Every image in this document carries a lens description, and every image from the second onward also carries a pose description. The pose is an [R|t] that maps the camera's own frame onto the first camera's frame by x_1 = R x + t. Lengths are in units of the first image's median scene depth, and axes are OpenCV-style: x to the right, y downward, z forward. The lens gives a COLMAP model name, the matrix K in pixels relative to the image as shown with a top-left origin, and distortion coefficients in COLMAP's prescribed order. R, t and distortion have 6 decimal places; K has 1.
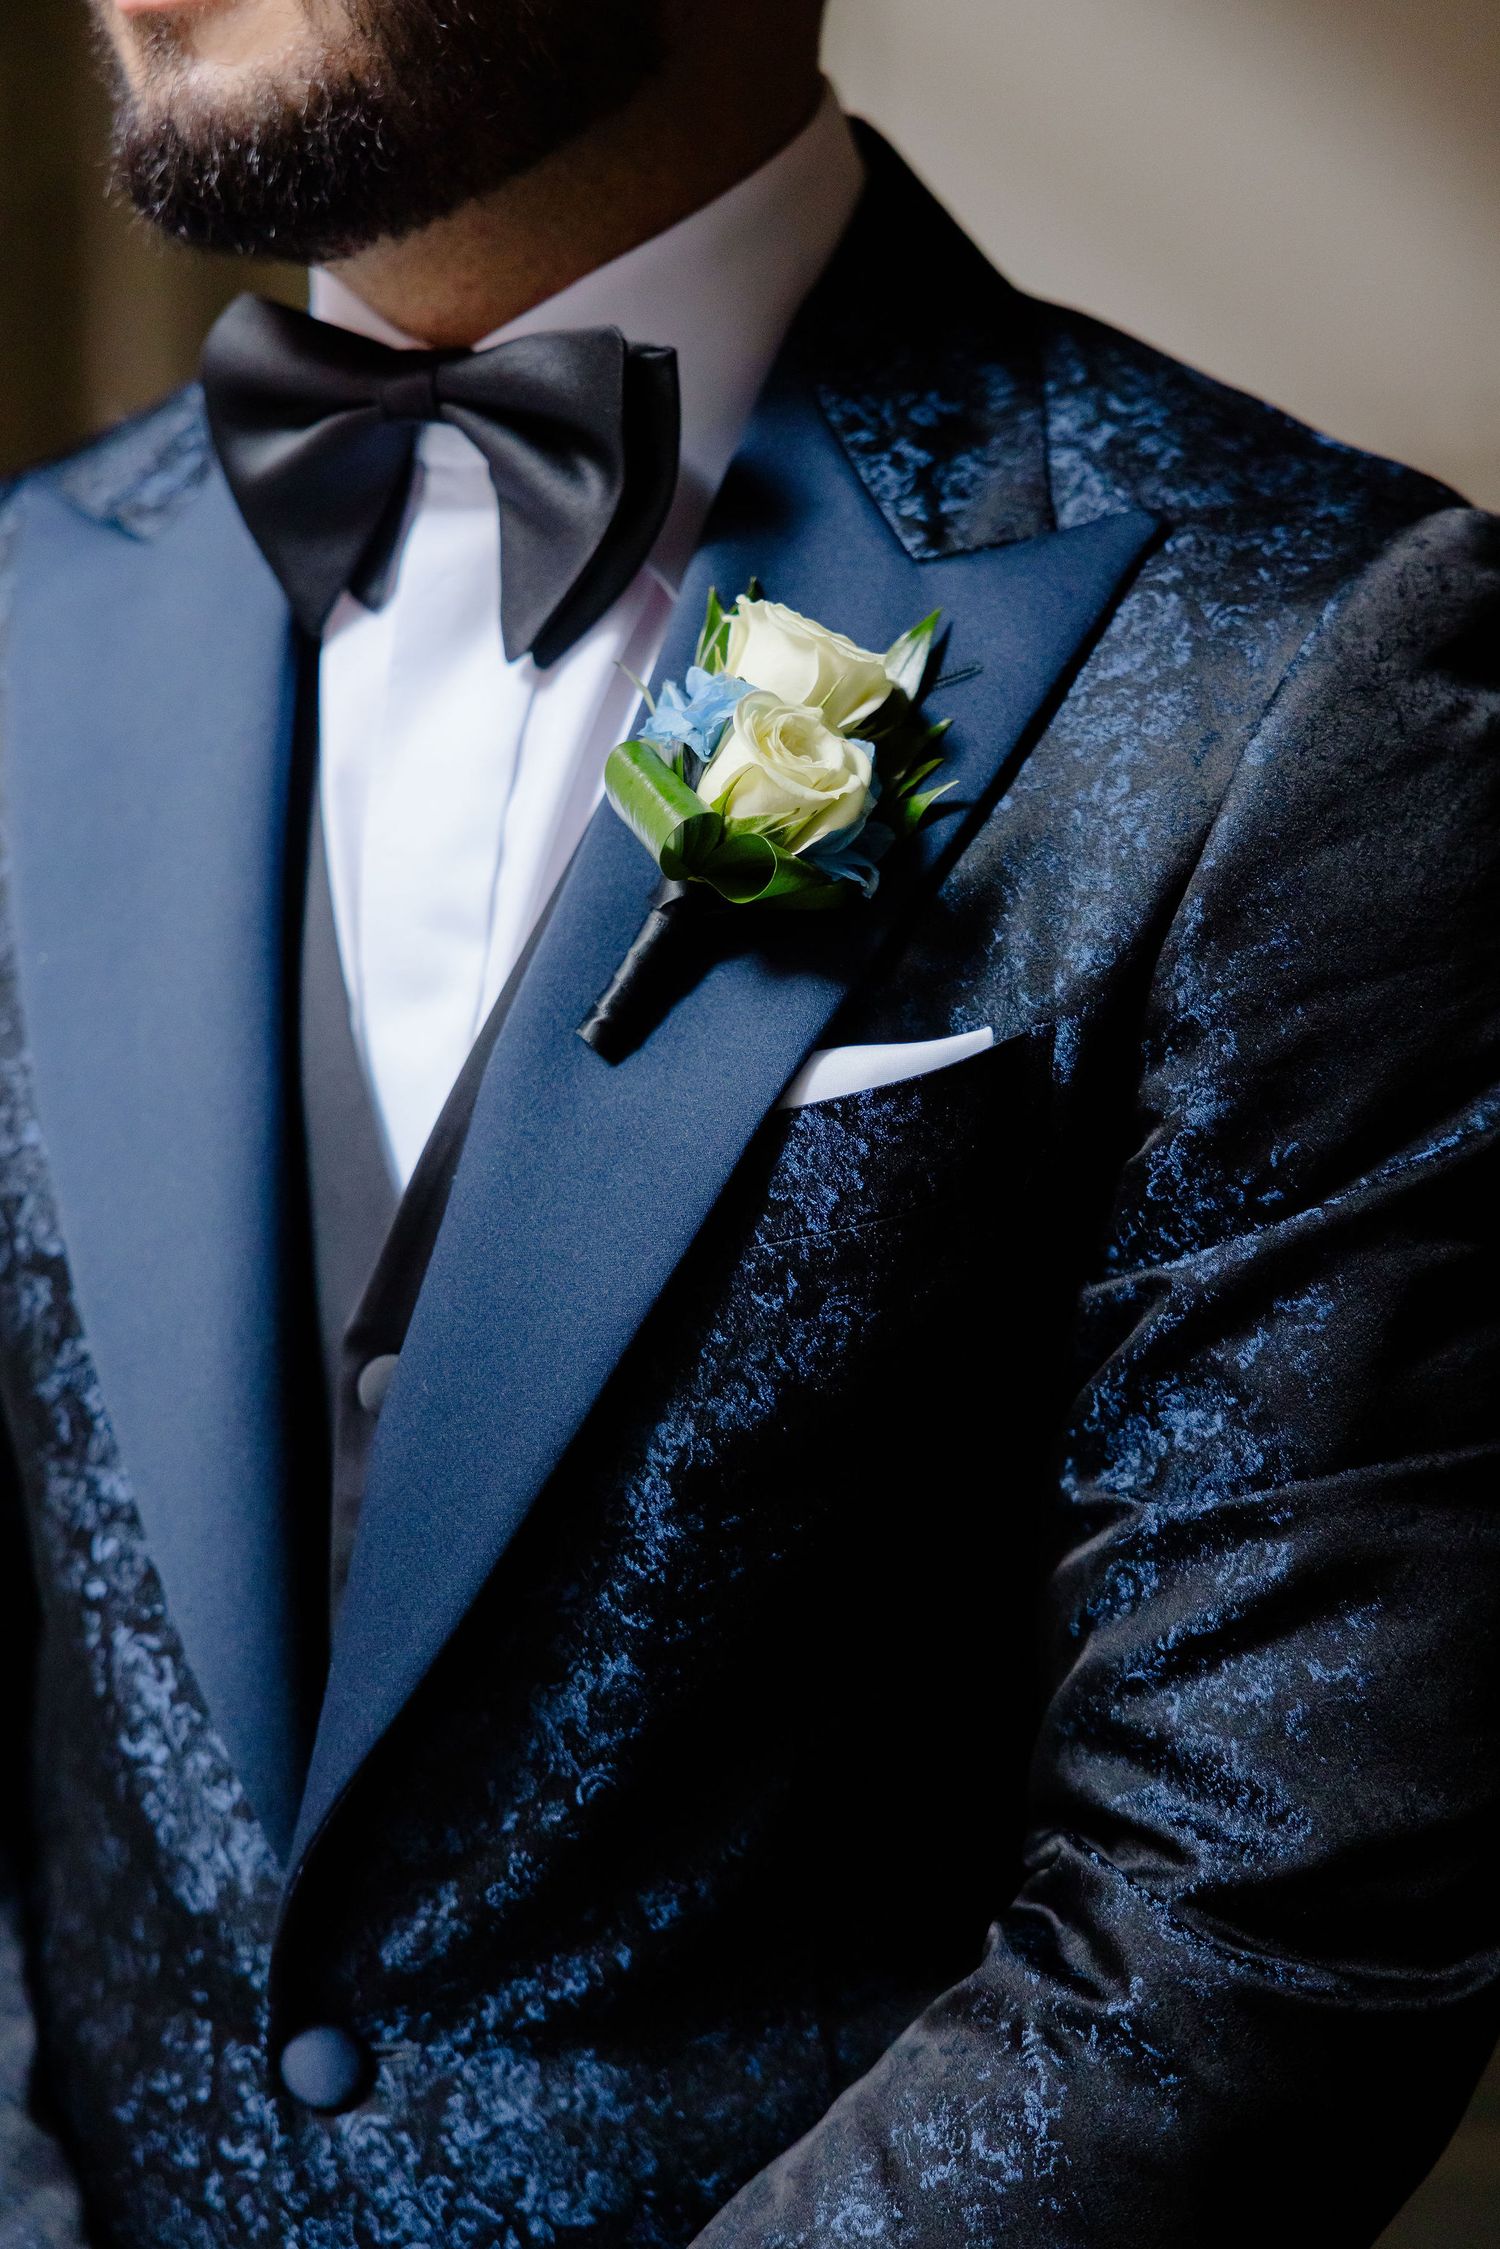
lens RADIAL K [[4554.7, 0, 750.9], [0, 4554.7, 1165.1], [0, 0, 1]] dist [0.059893, -0.154277]
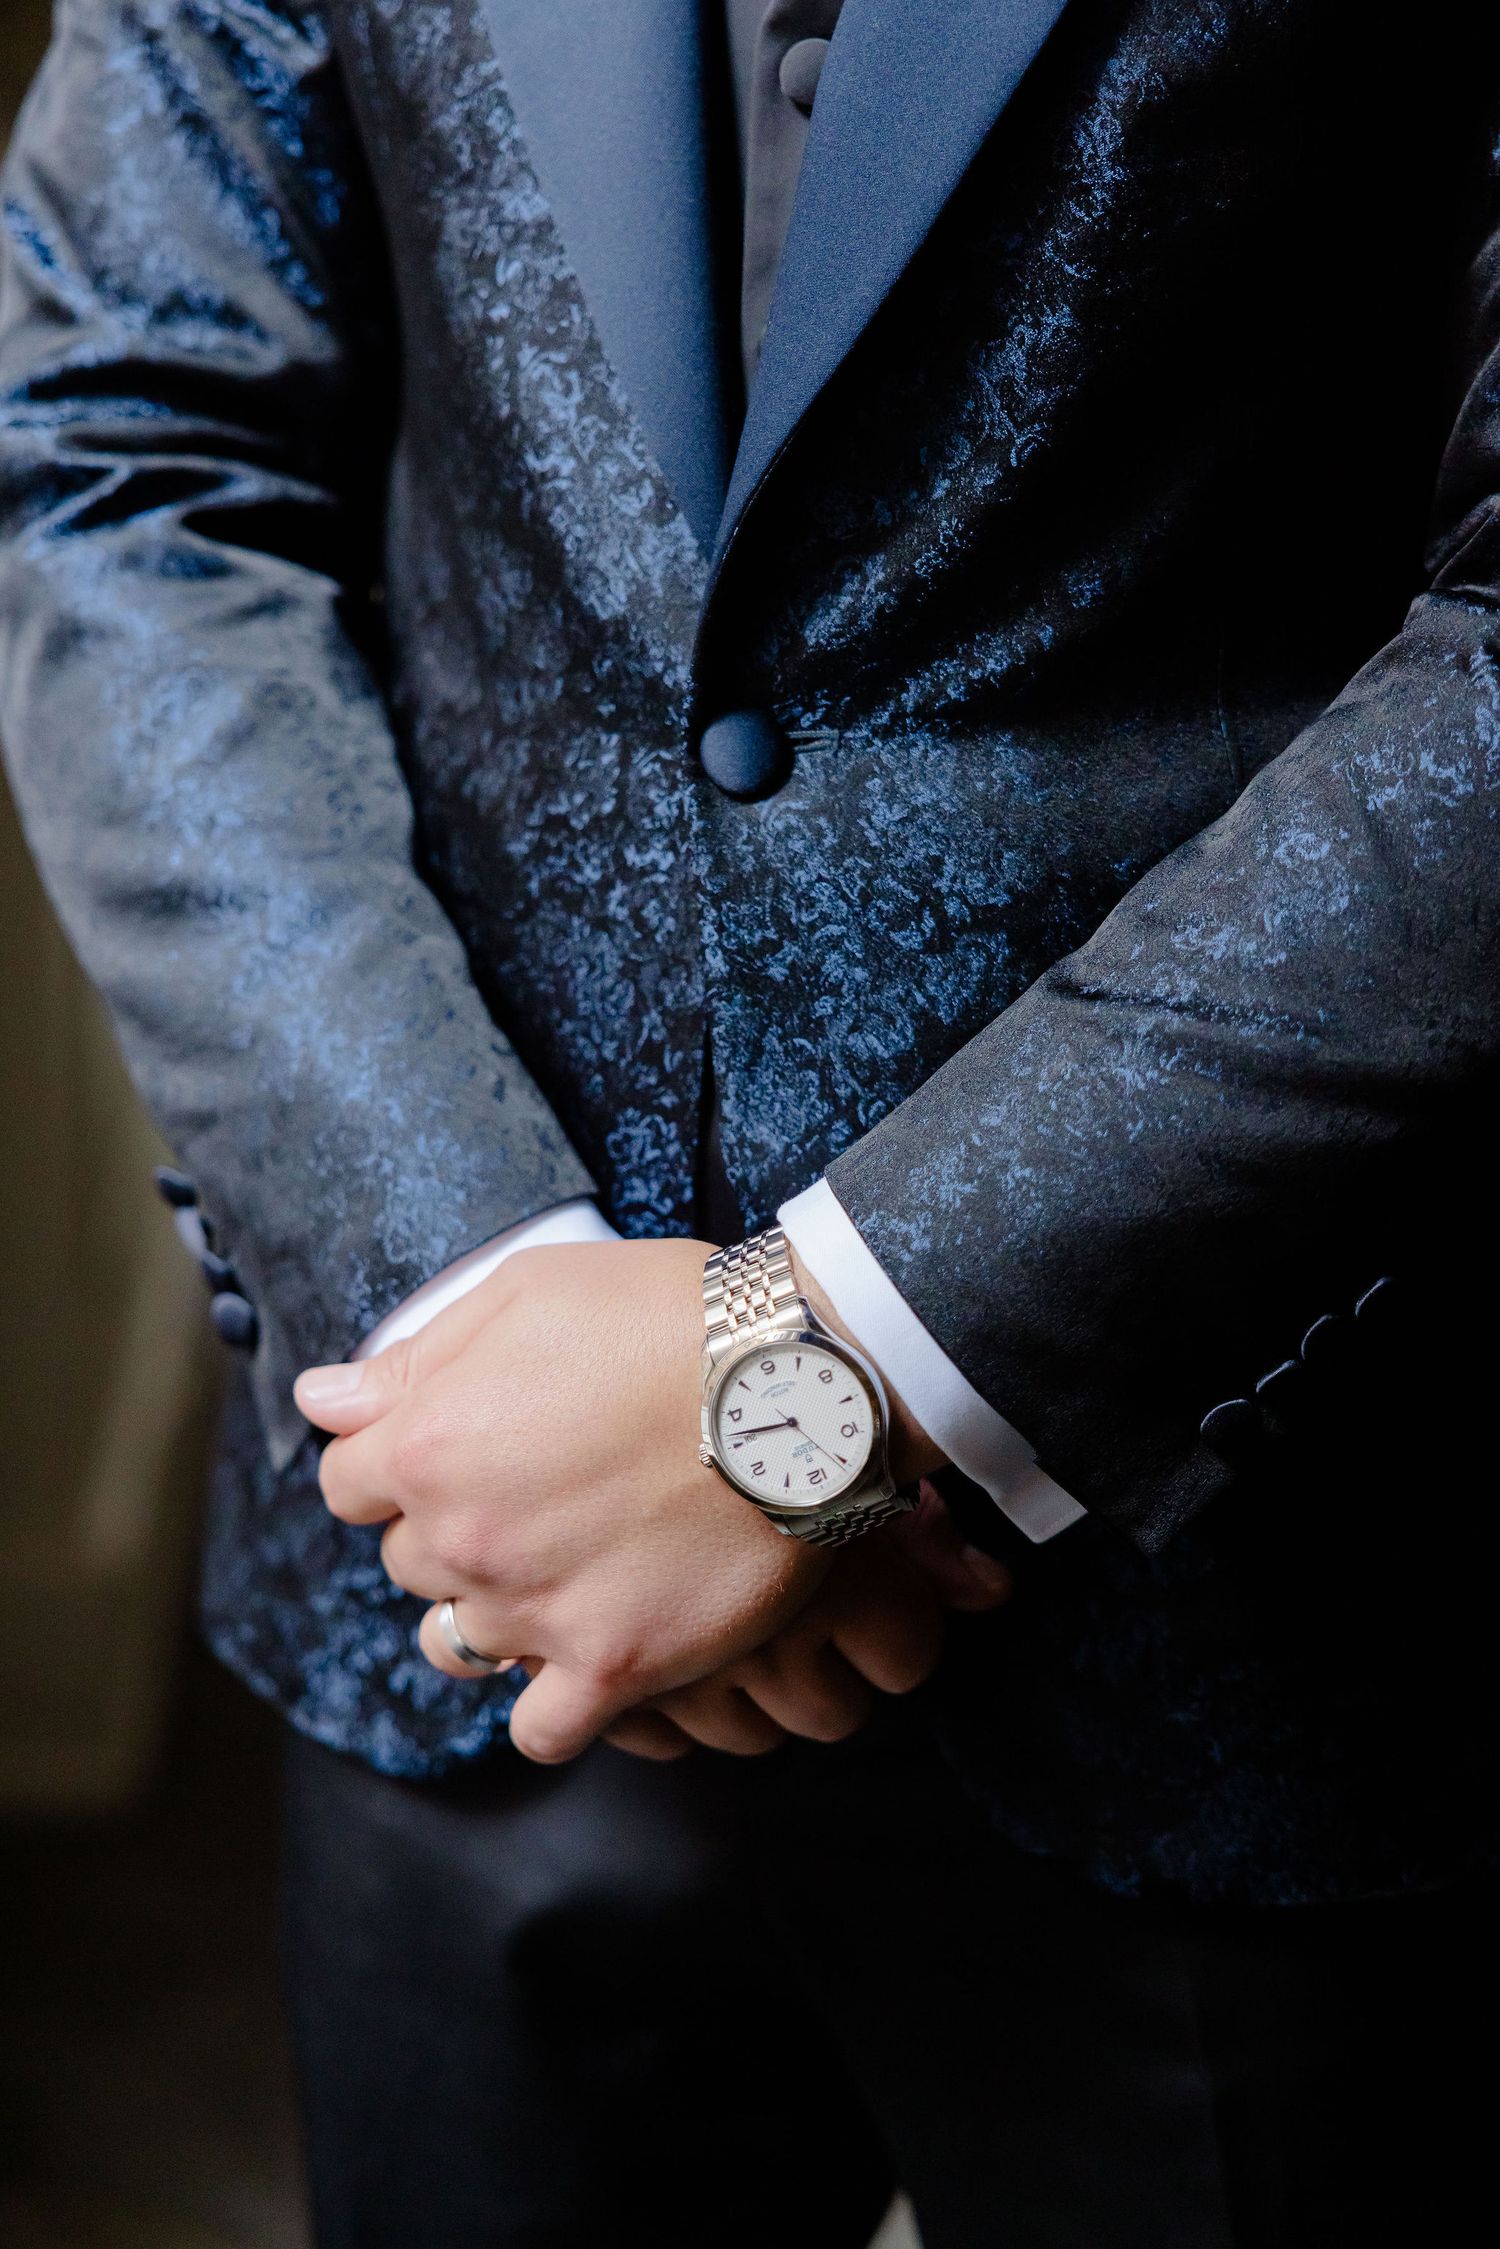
lens RADIAL K [[4013.9, 0, 758.2], [0, 4013.9, 1157.1], [0, 0, 1]] dist [0.049801, 0.058682]
pose [[0.998949, 0.008609, 0.045021, -0.130412], [-0.010663, 0.998903, 0.045587, 0.248523], [-0.044579, -0.046019, 0.997945, 0.107283]]
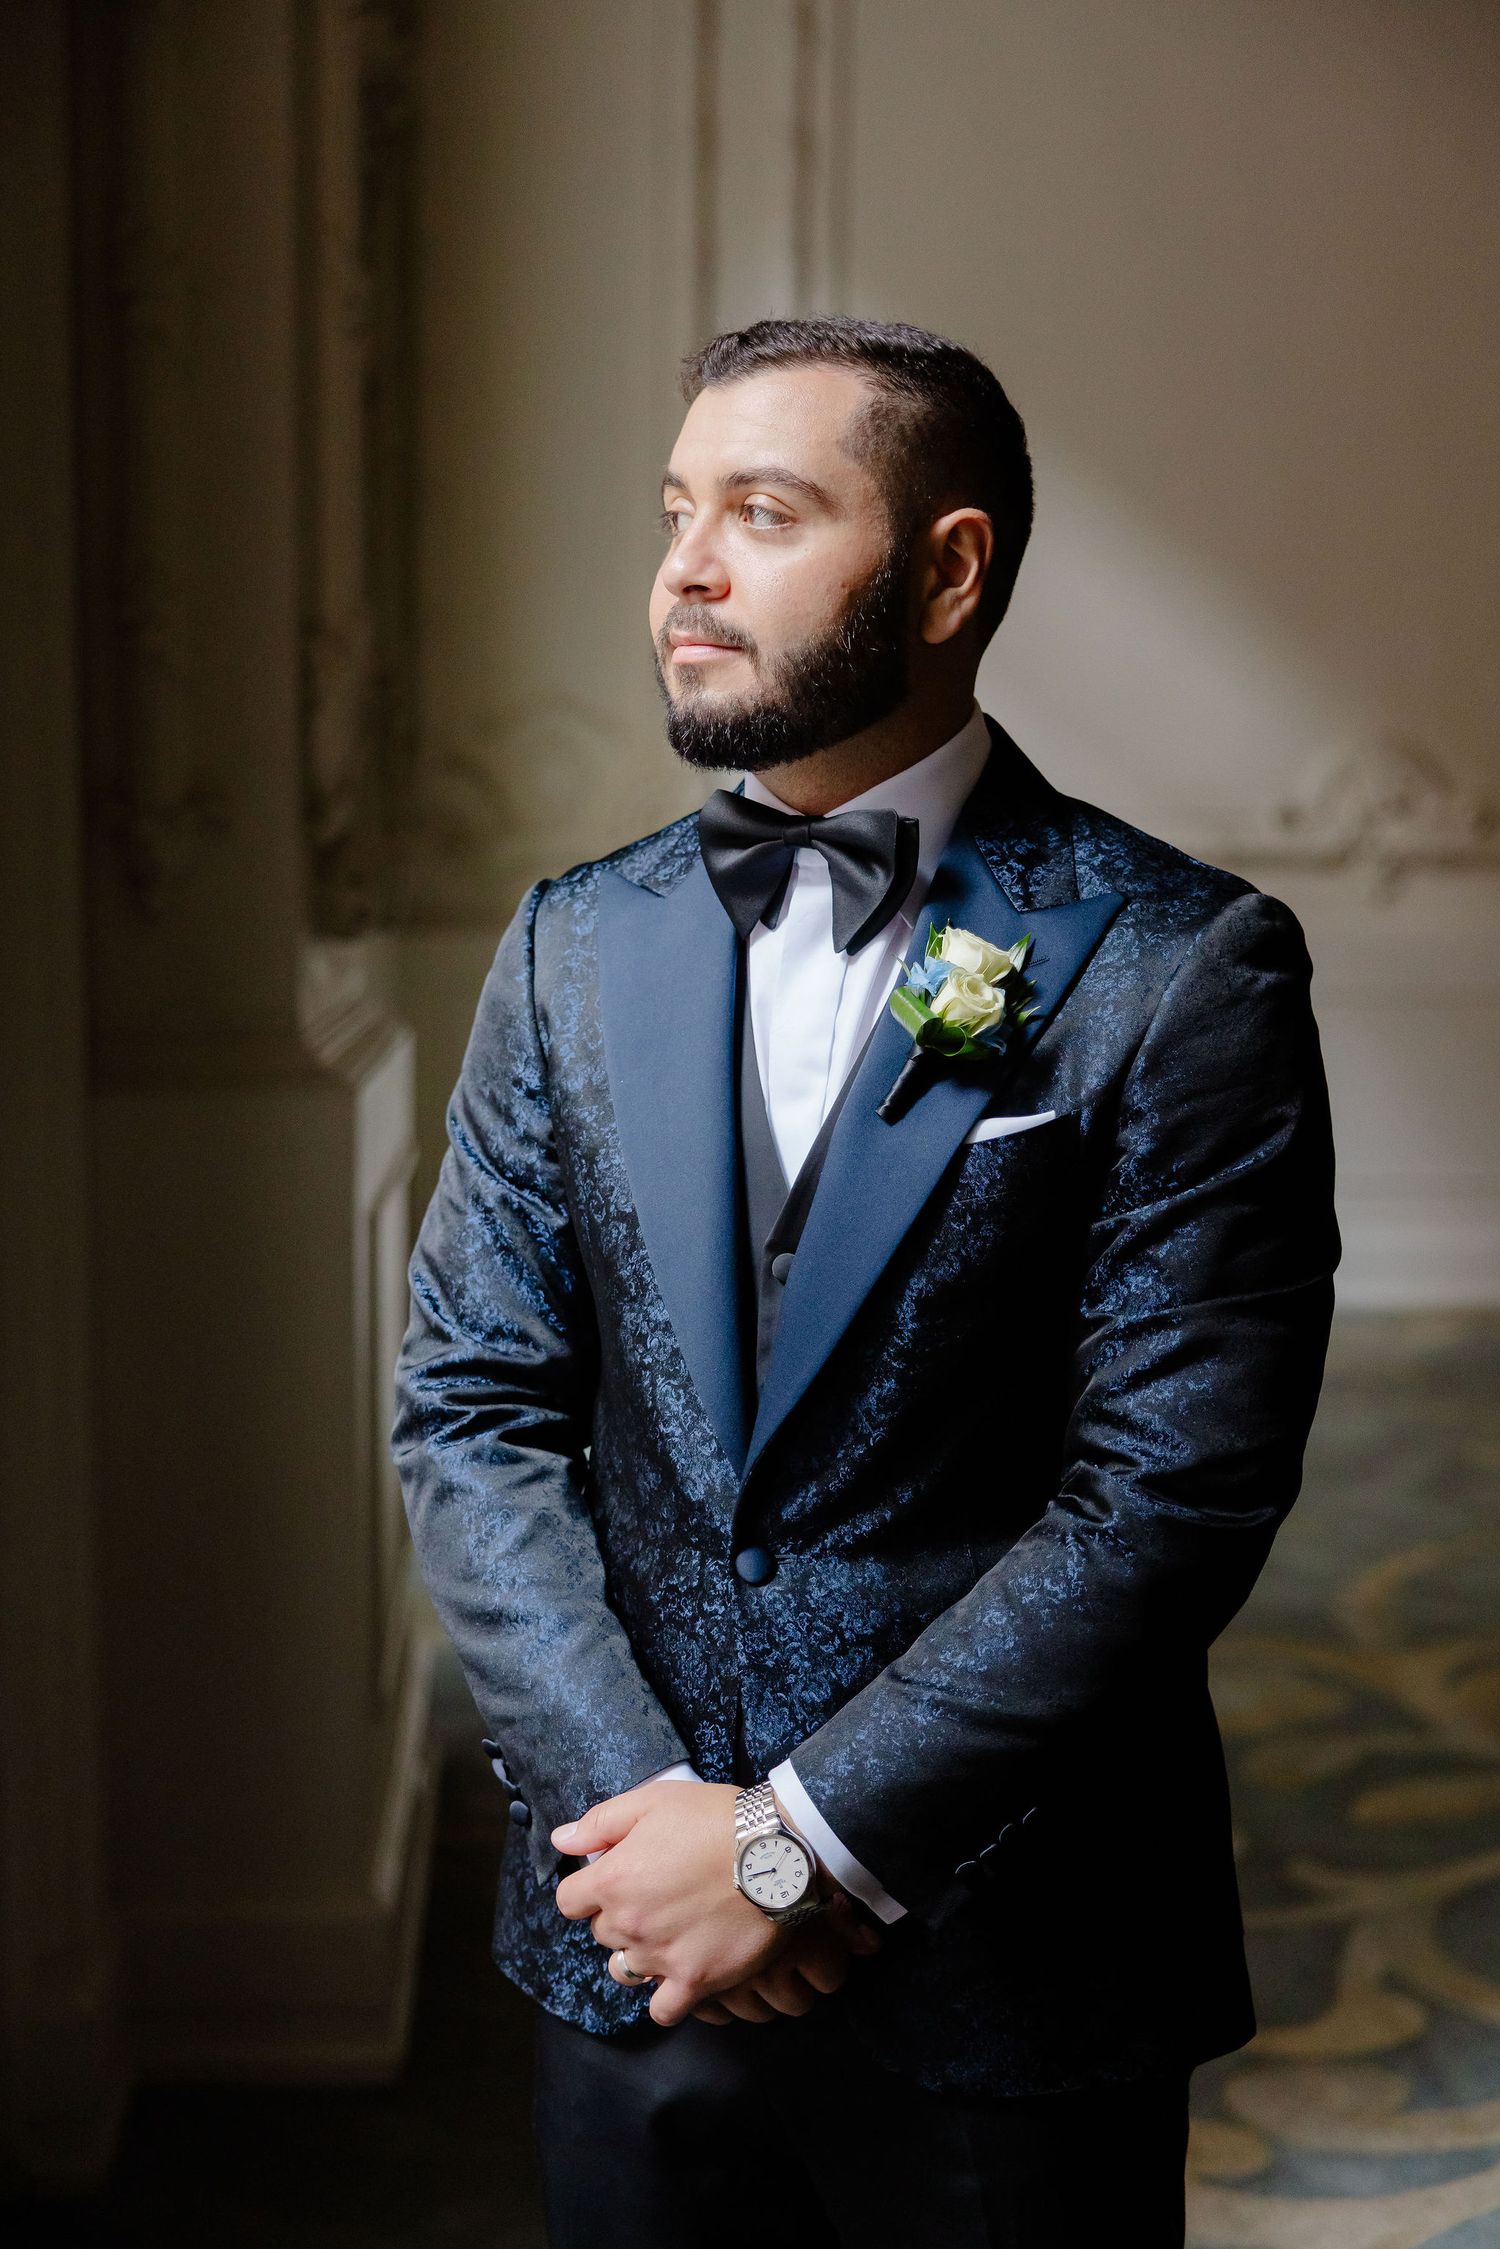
lens RADIAL K [[3662.3, 0, 721.1], [0, 3662.3, 1131.1], [0, 0, 1]] dist [0.058884, 0.189183]
pose [[0.999872, 0.013054, 0.009221, -0.131043], [-0.012471, 0.998081, -0.060660, 0.093175], [-0.009995, 0.060538, 0.998116, -0.849312]]
